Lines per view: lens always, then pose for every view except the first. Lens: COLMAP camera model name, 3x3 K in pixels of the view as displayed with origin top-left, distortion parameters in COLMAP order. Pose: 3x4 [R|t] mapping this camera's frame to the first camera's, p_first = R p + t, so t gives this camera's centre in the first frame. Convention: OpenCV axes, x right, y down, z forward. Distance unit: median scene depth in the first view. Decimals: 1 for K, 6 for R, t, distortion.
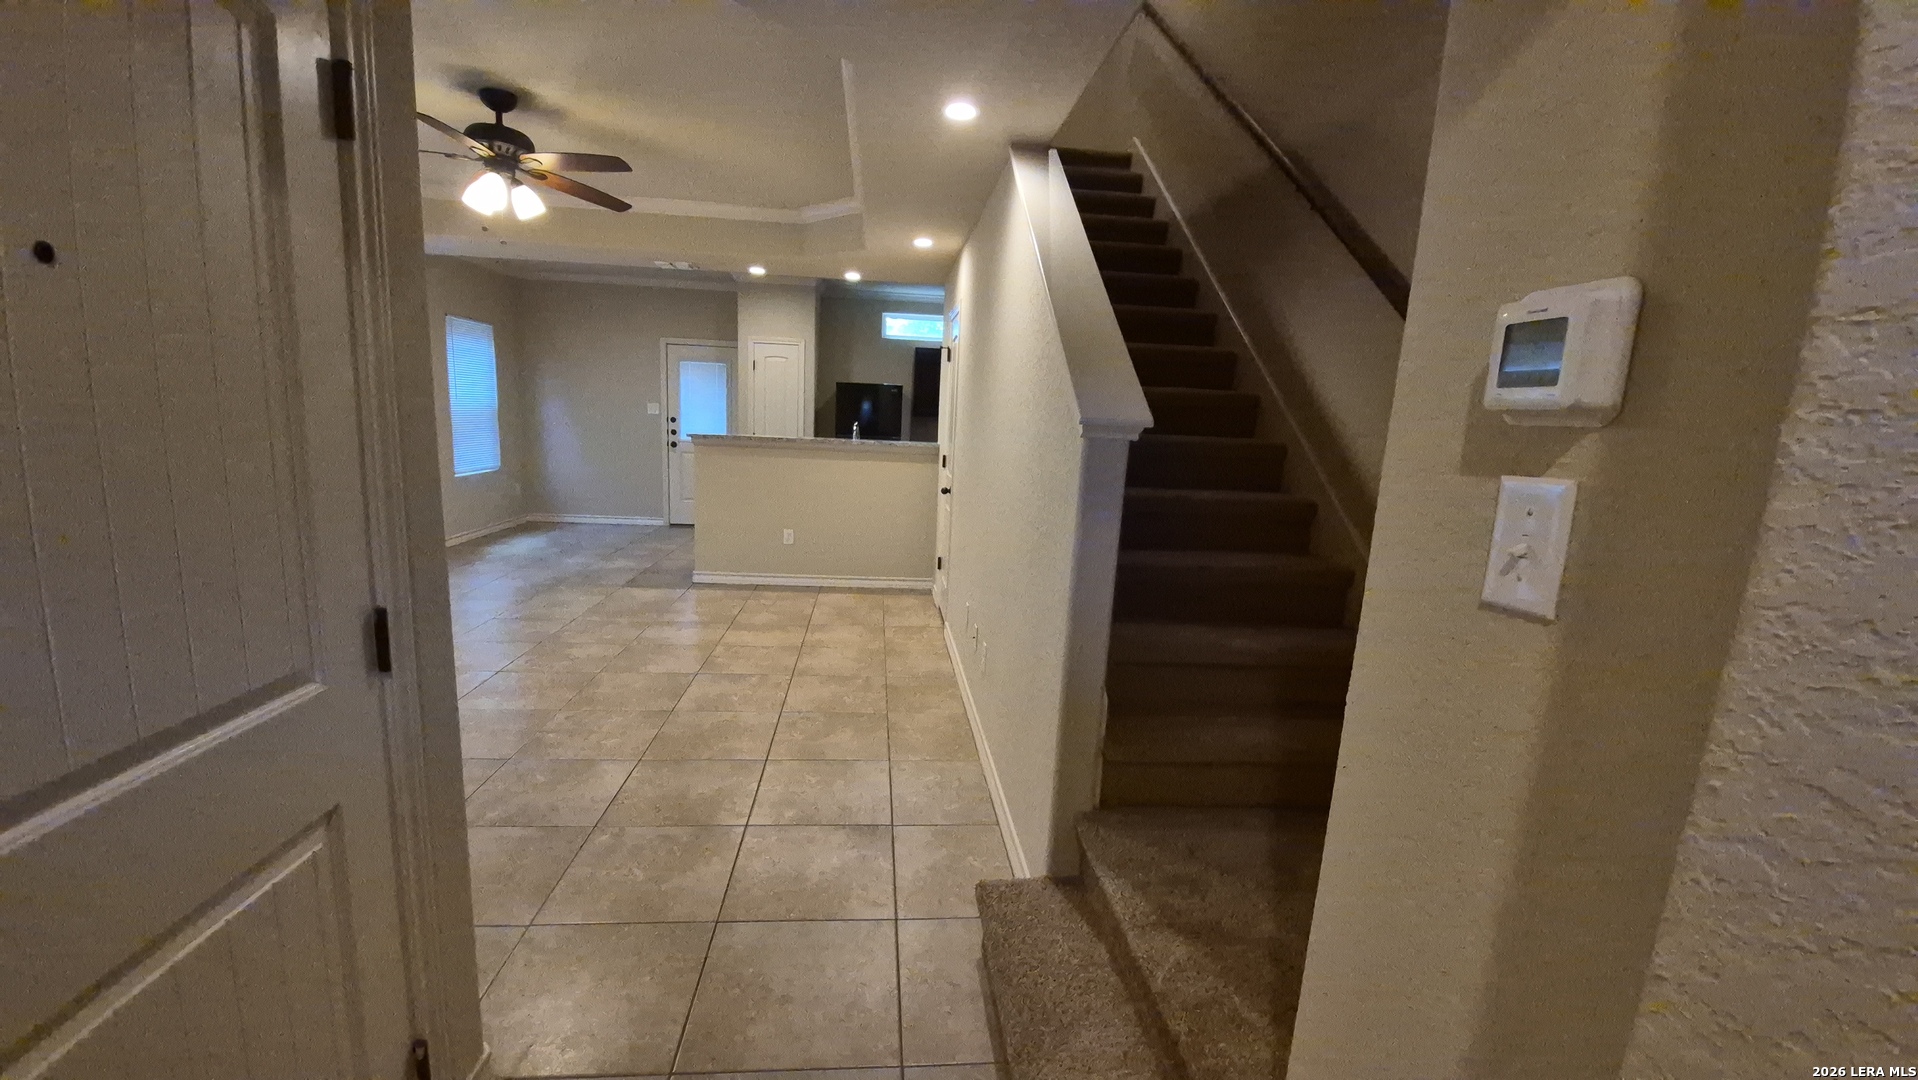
lens RADIAL K [[765.8, 0, 953.0], [0, 765.8, 547.4], [0, 0, 1]] dist [-0.003152, -0.000712]
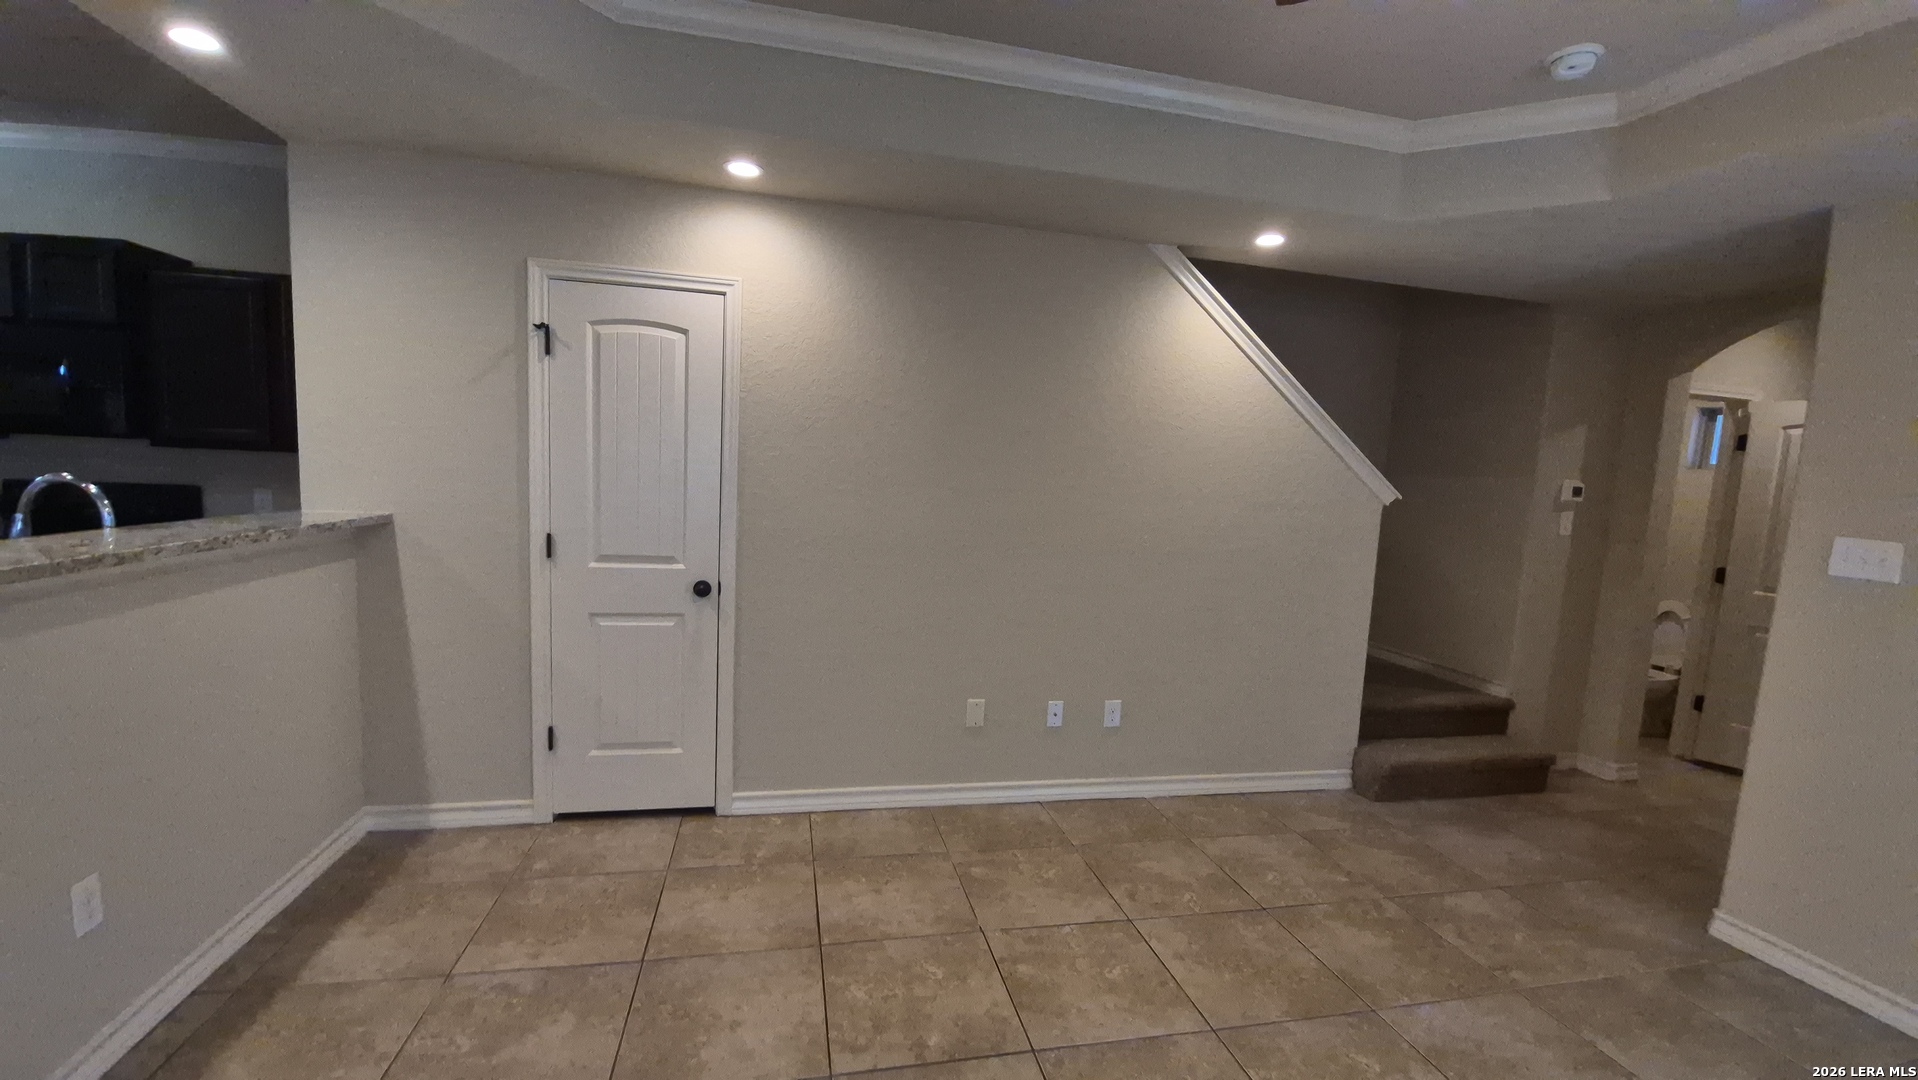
lens RADIAL K [[765.8, 0, 953.0], [0, 765.8, 547.4], [0, 0, 1]] dist [-0.003152, -0.000712]
pose [[-0.121541, -0.167901, 0.978283, -0.739944], [0.104968, 0.977889, 0.180874, -0.232845], [-0.987020, 0.124672, -0.101230, 1.055840]]
